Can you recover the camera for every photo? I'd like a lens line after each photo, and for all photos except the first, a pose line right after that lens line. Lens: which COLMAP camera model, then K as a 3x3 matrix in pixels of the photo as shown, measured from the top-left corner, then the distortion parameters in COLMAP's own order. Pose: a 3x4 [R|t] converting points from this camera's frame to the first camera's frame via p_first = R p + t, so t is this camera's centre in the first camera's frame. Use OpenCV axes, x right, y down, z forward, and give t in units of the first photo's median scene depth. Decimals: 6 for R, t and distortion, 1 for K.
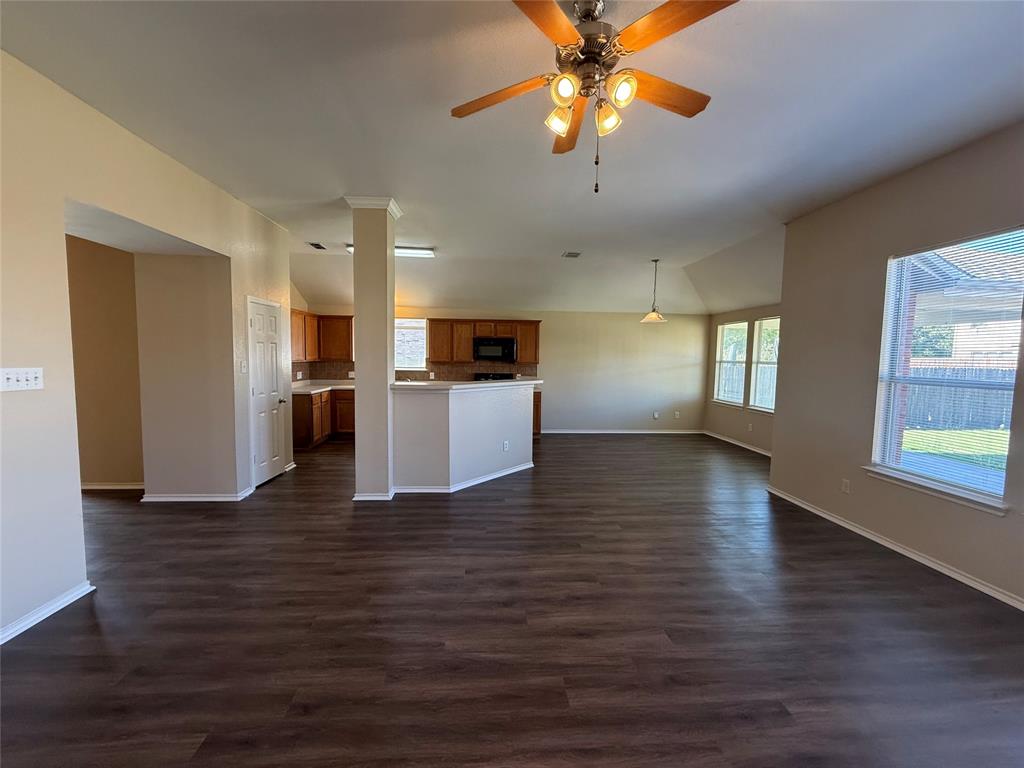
lens RADIAL K [[409.9, 0, 517.2], [0, 409.9, 385.0], [0, 0, 1]] dist [0.001475, 0.000267]
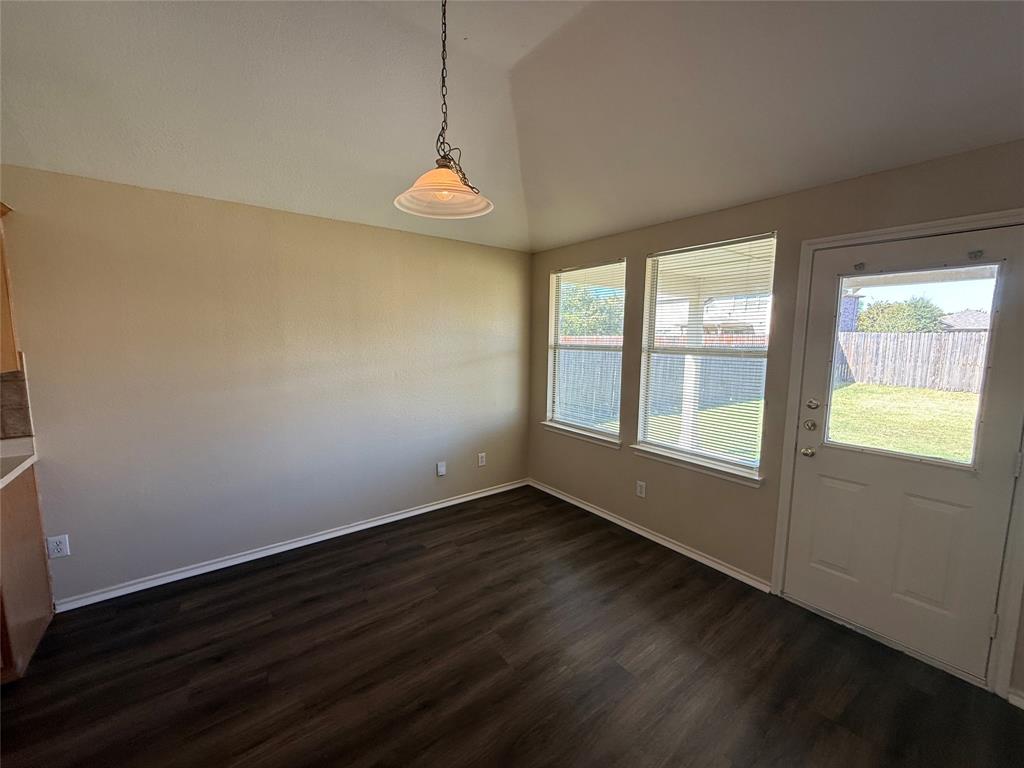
lens RADIAL K [[409.9, 0, 512.0], [0, 409.9, 383.4], [0, 0, 1]] dist [0.001475, 0.000267]
pose [[0.843537, -0.074928, 0.531819, 0.185809], [0.046412, 0.996686, 0.066807, -0.050228], [-0.535062, -0.031671, 0.844219, 0.630688]]
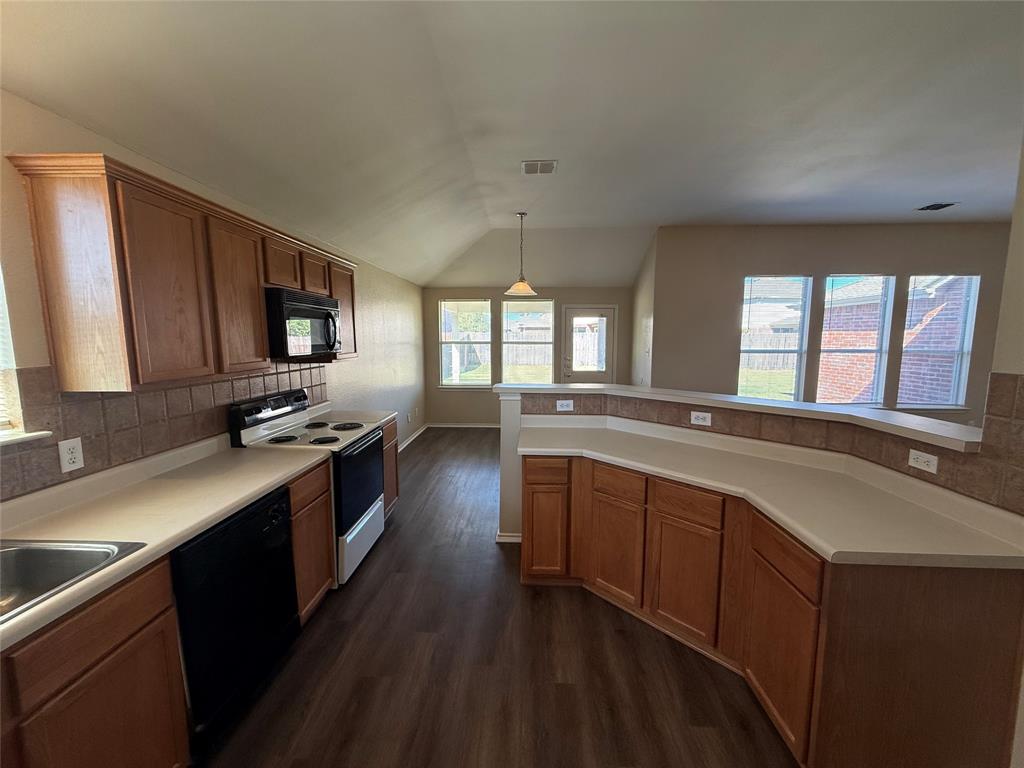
lens RADIAL K [[409.9, 0, 510.8], [0, 409.9, 384.1], [0, 0, 1]] dist [0.001475, 0.000267]
pose [[0.125065, -0.128987, 0.983728, -0.385165], [0.070916, 0.990139, 0.120812, -0.067875], [-0.989611, 0.054652, 0.132979, 0.779968]]
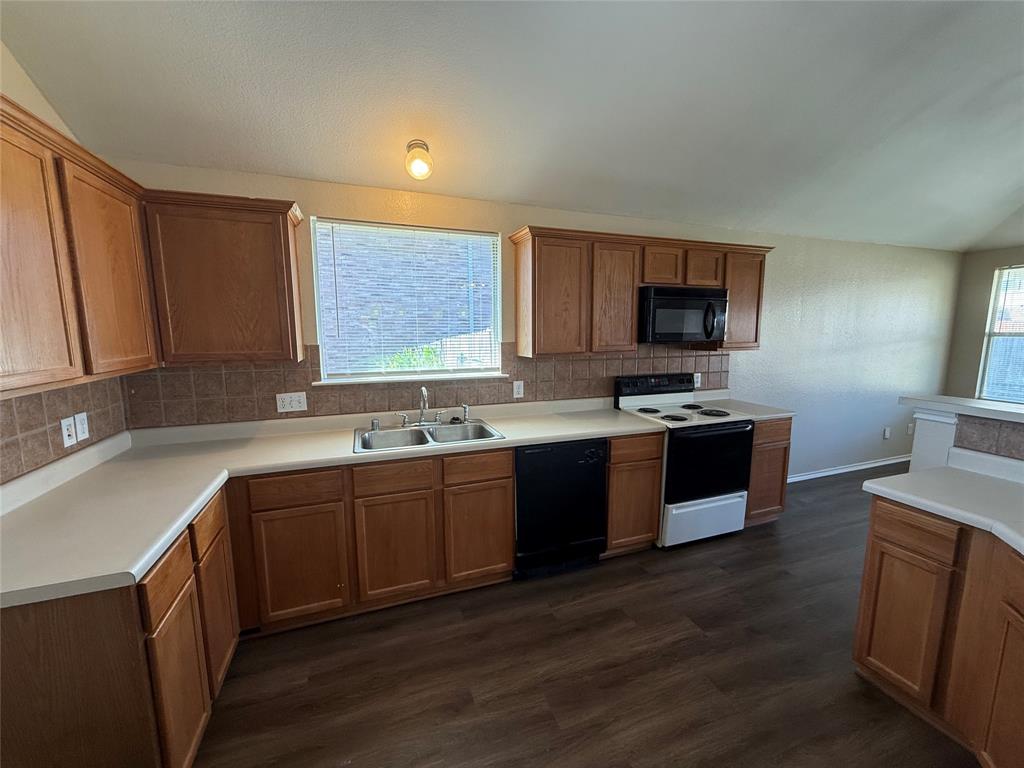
lens RADIAL K [[409.9, 0, 511.0], [0, 409.9, 383.2], [0, 0, 1]] dist [0.001475, 0.000267]
pose [[0.963073, -0.054408, 0.263686, -0.322649], [0.036658, 0.996747, 0.071777, -0.057241], [-0.266733, -0.059461, 0.961934, 0.656536]]
